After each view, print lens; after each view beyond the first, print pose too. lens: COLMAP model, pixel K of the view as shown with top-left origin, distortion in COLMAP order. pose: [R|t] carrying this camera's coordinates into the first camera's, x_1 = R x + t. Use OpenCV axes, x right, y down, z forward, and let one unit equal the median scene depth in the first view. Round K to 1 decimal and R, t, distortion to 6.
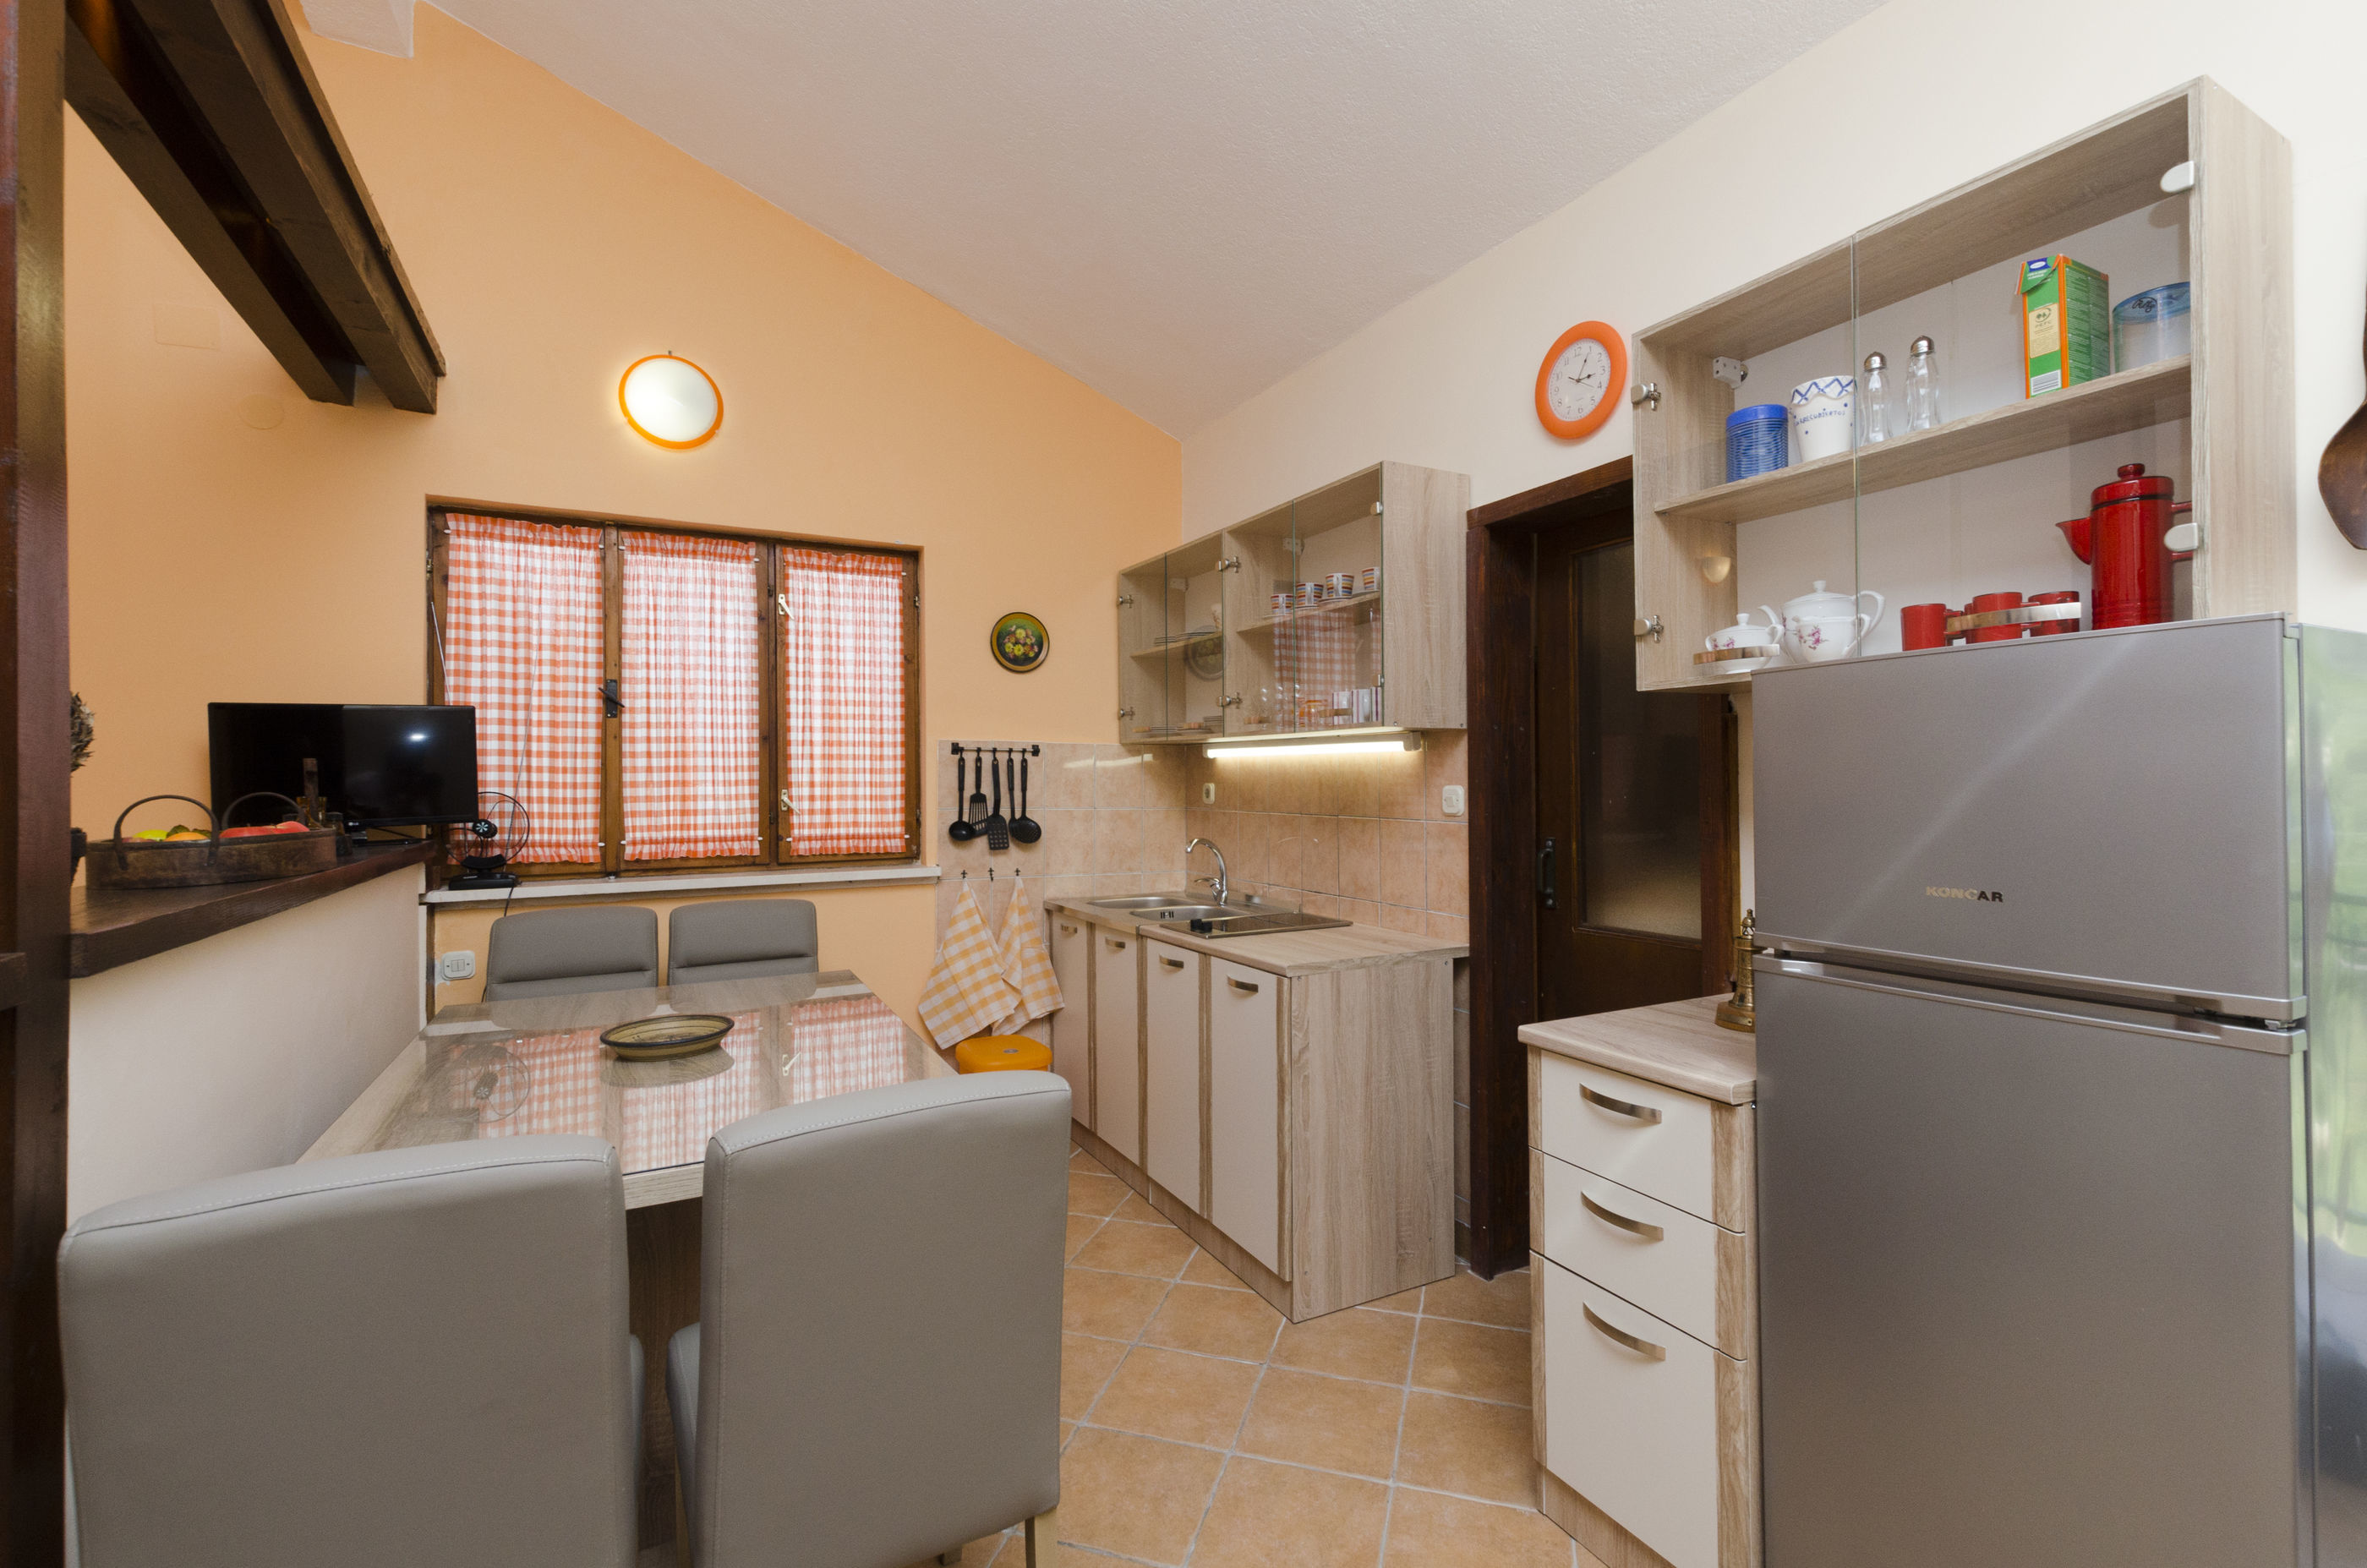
lens RADIAL K [[1016.0, 0, 1183.5], [0, 1016.0, 784.0], [0, 0, 1]] dist [-0.001503, -0.000397]
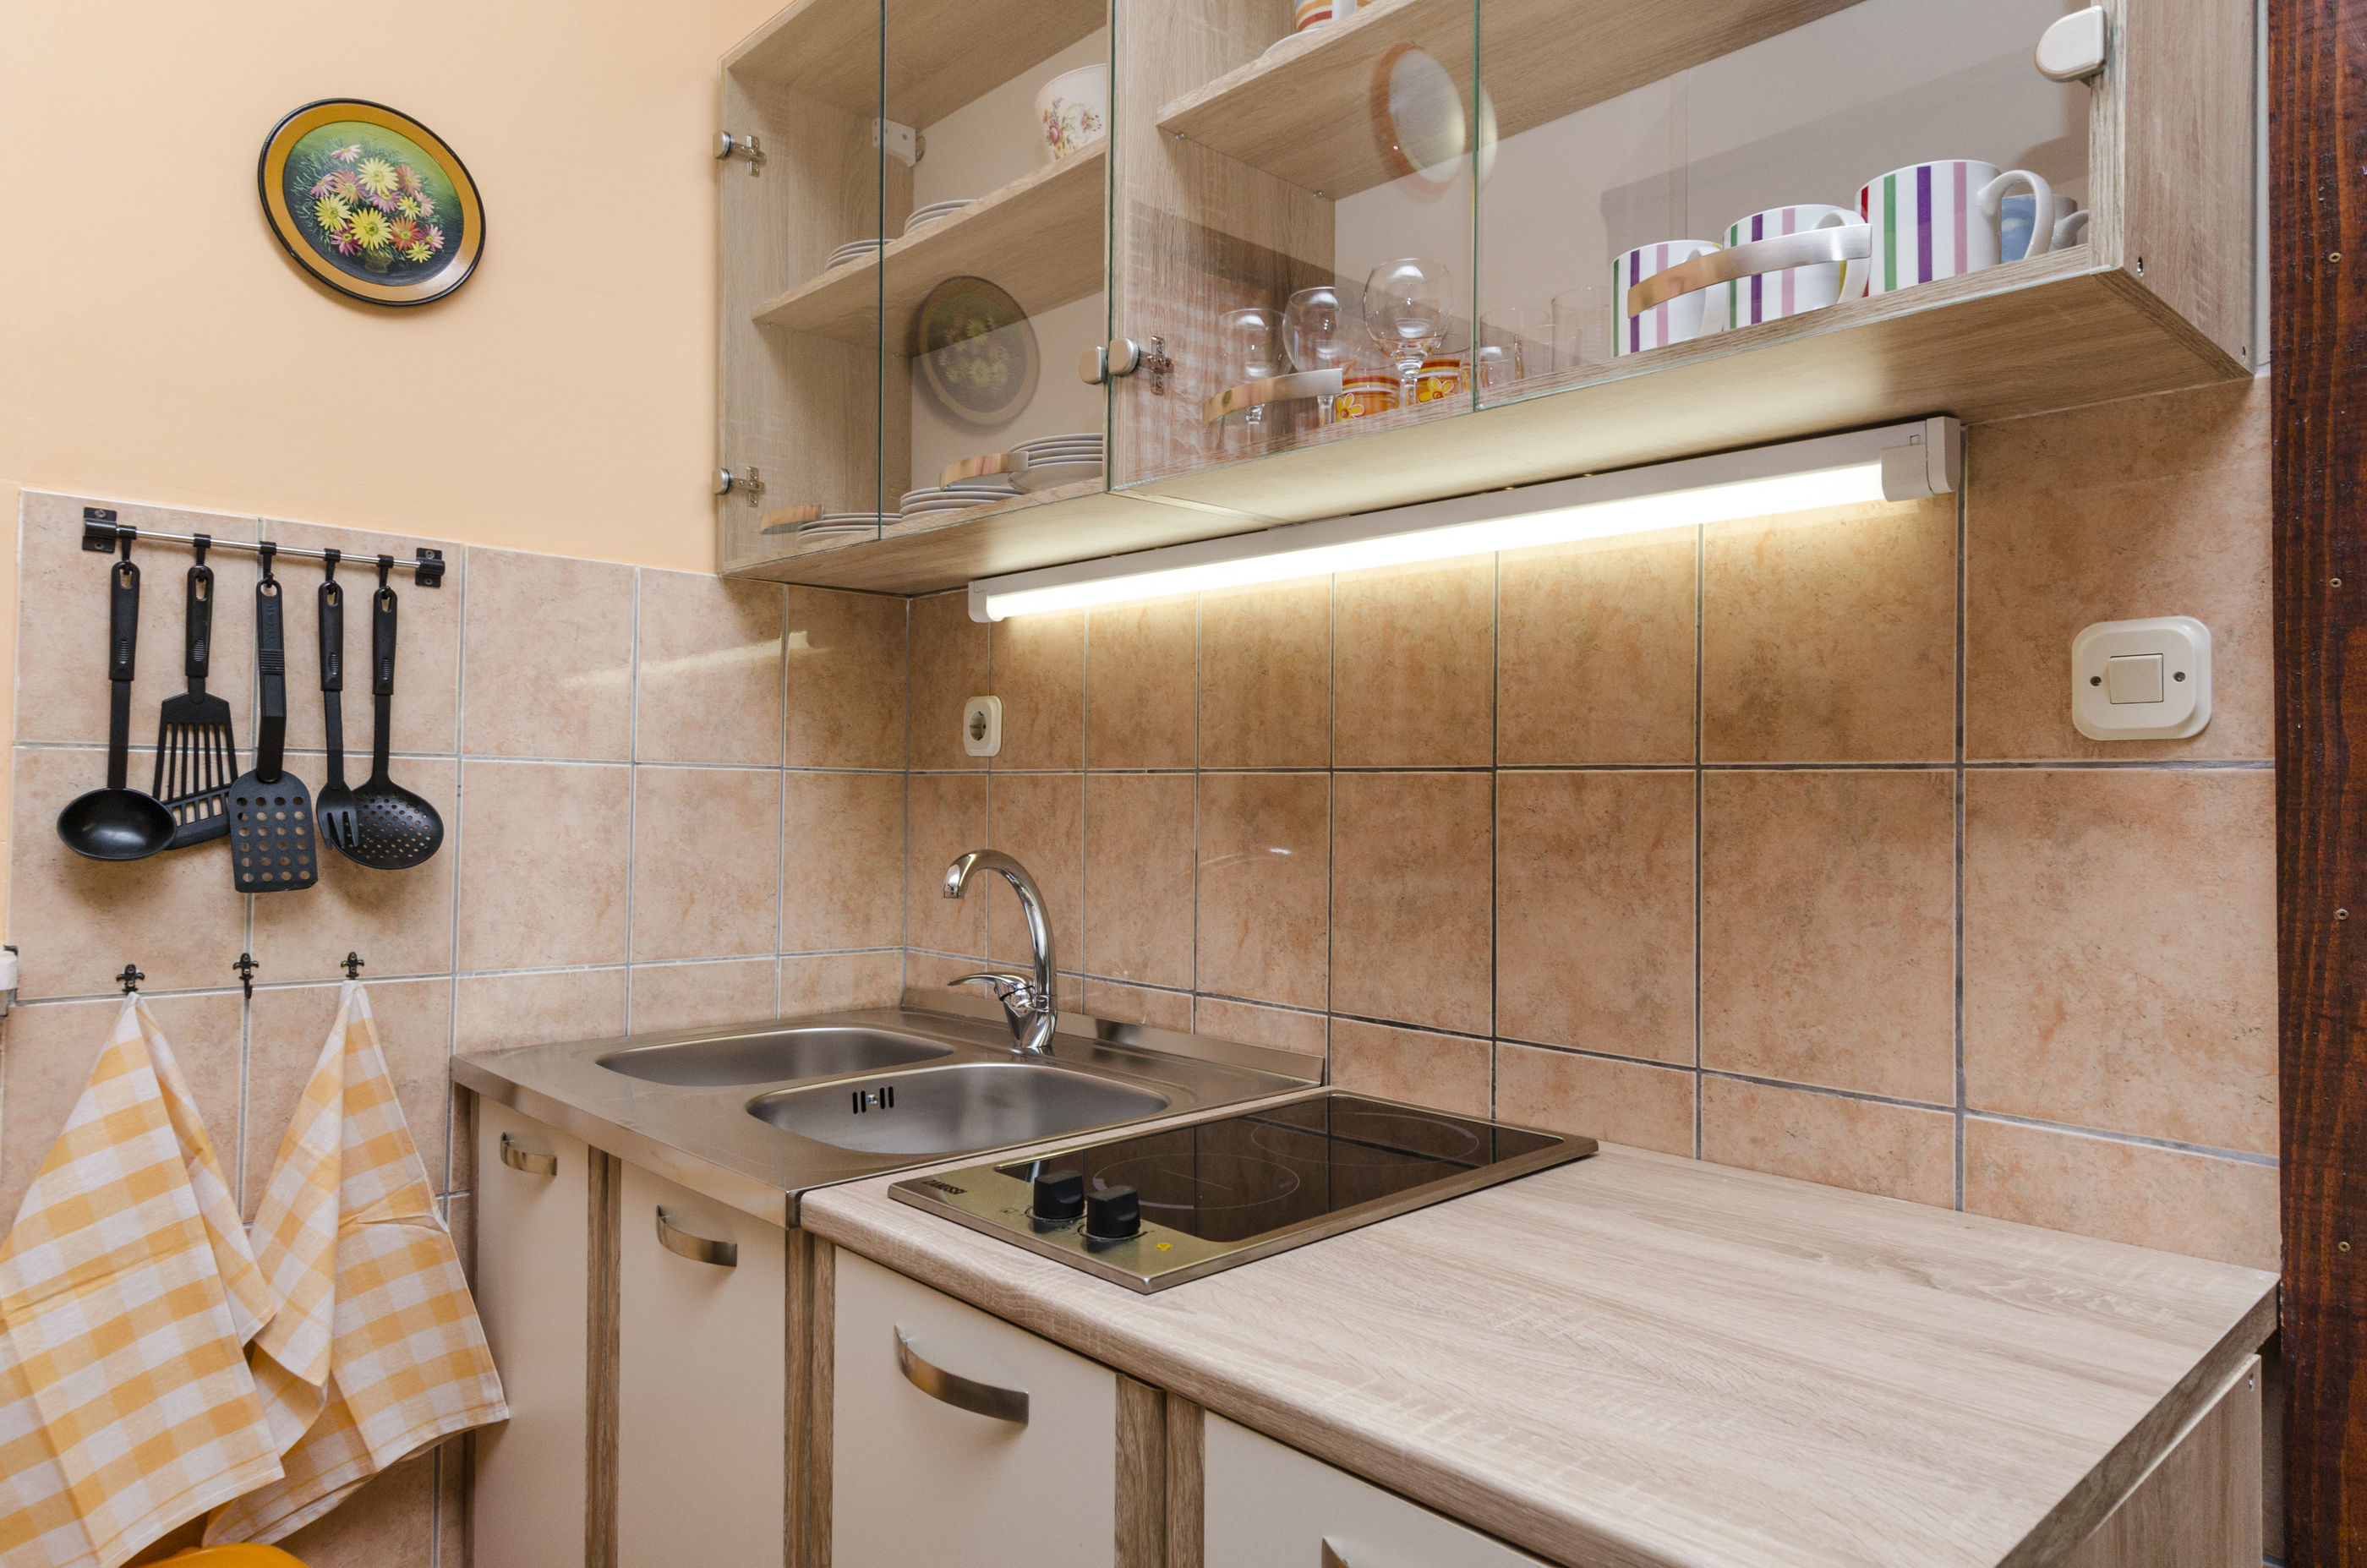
lens RADIAL K [[1449.3, 0, 1183.5], [0, 1449.3, 784.0], [0, 0, 1]] dist [0.026752, -0.000022]
pose [[0.966699, 0.015424, 0.255450, -0.037202], [-0.013061, 0.999855, -0.010945, 0.035320], [-0.255582, 0.007244, 0.966760, 0.525835]]
